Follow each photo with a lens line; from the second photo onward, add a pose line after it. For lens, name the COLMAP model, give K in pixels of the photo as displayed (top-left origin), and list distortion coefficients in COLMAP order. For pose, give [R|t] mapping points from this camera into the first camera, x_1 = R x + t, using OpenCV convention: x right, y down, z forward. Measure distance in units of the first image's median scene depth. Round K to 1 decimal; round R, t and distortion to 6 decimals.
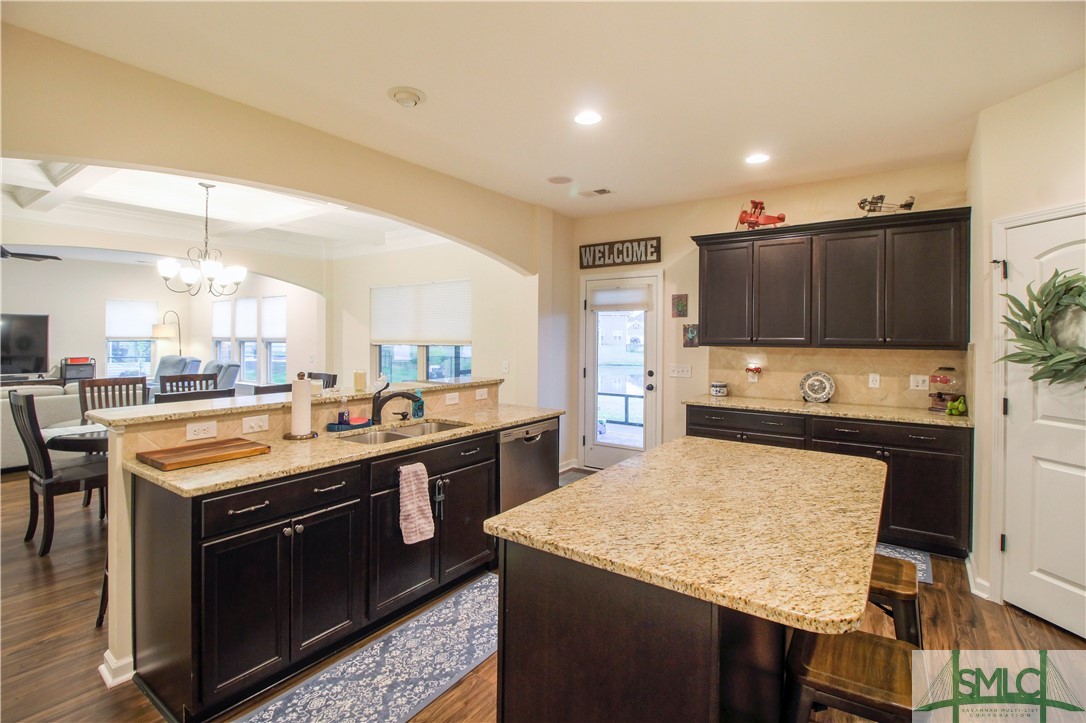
lens RADIAL K [[512.8, 0, 545.6], [0, 512.8, 347.6], [0, 0, 1]] dist [0.000824, -0.011881]
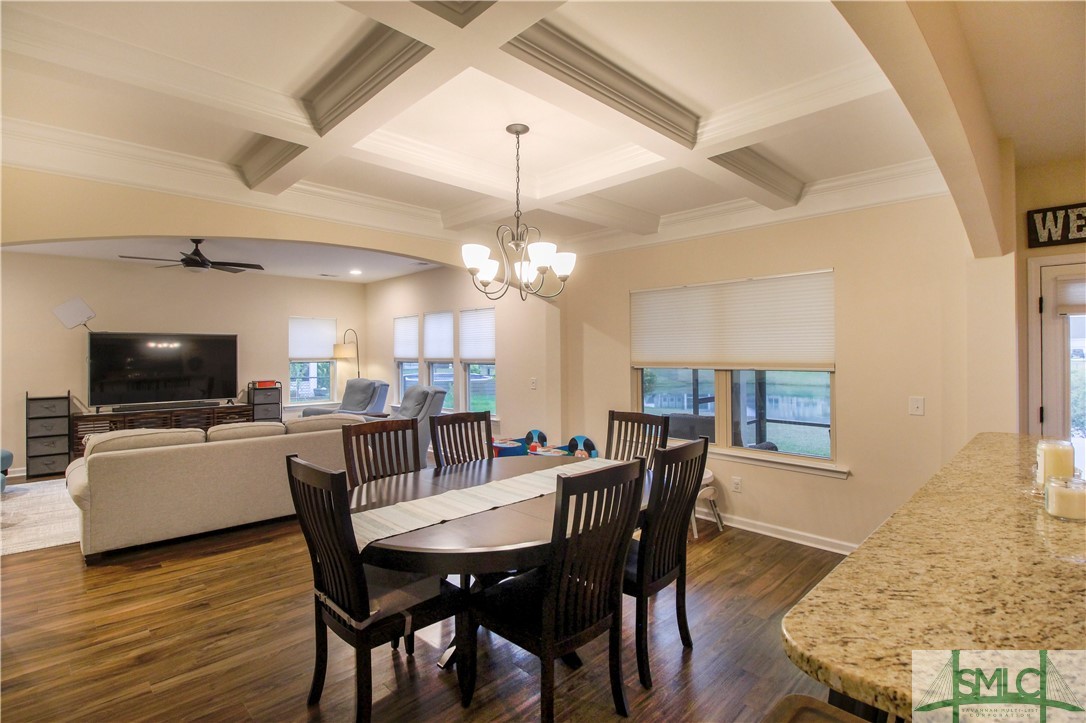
lens RADIAL K [[512.8, 0, 545.6], [0, 512.8, 347.6], [0, 0, 1]] dist [0.000824, -0.011881]
pose [[0.983642, -0.007337, -0.179985, -0.405529], [0.000822, 0.999343, -0.036245, -0.009910], [0.180133, 0.035505, 0.983001, 0.292183]]
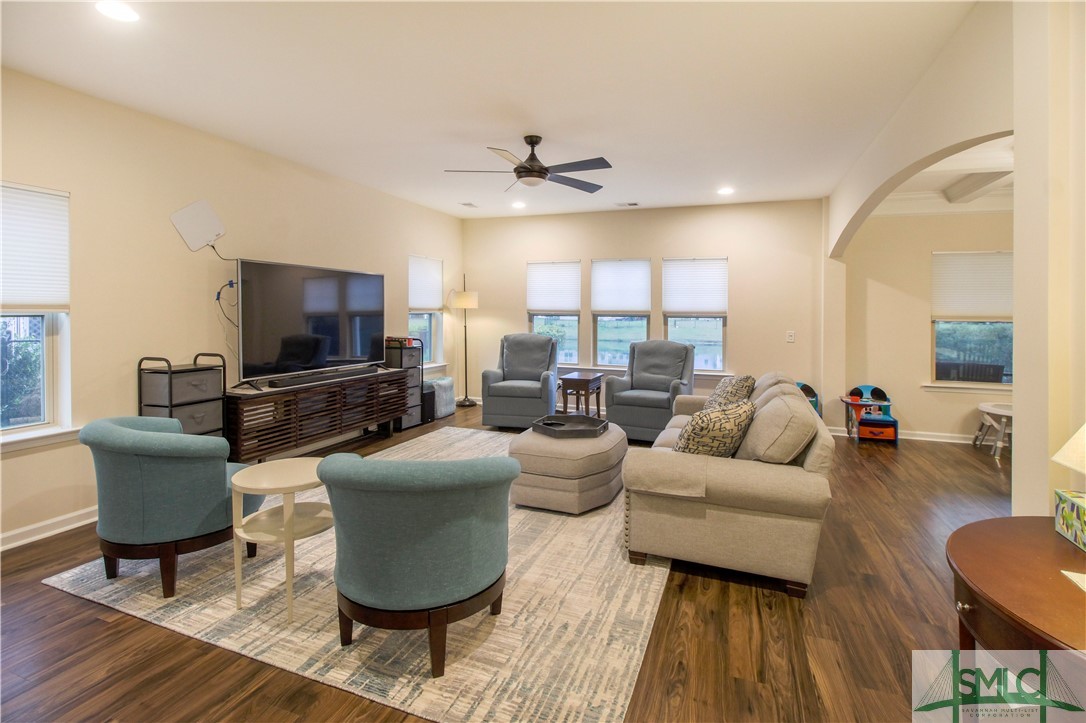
lens RADIAL K [[512.8, 0, 545.6], [0, 512.8, 347.6], [0, 0, 1]] dist [0.000824, -0.011881]
pose [[0.964439, -0.011021, 0.264076, -1.458244], [-0.002866, 0.998636, 0.052142, -0.006332], [-0.264291, -0.051044, 0.963091, 0.460996]]
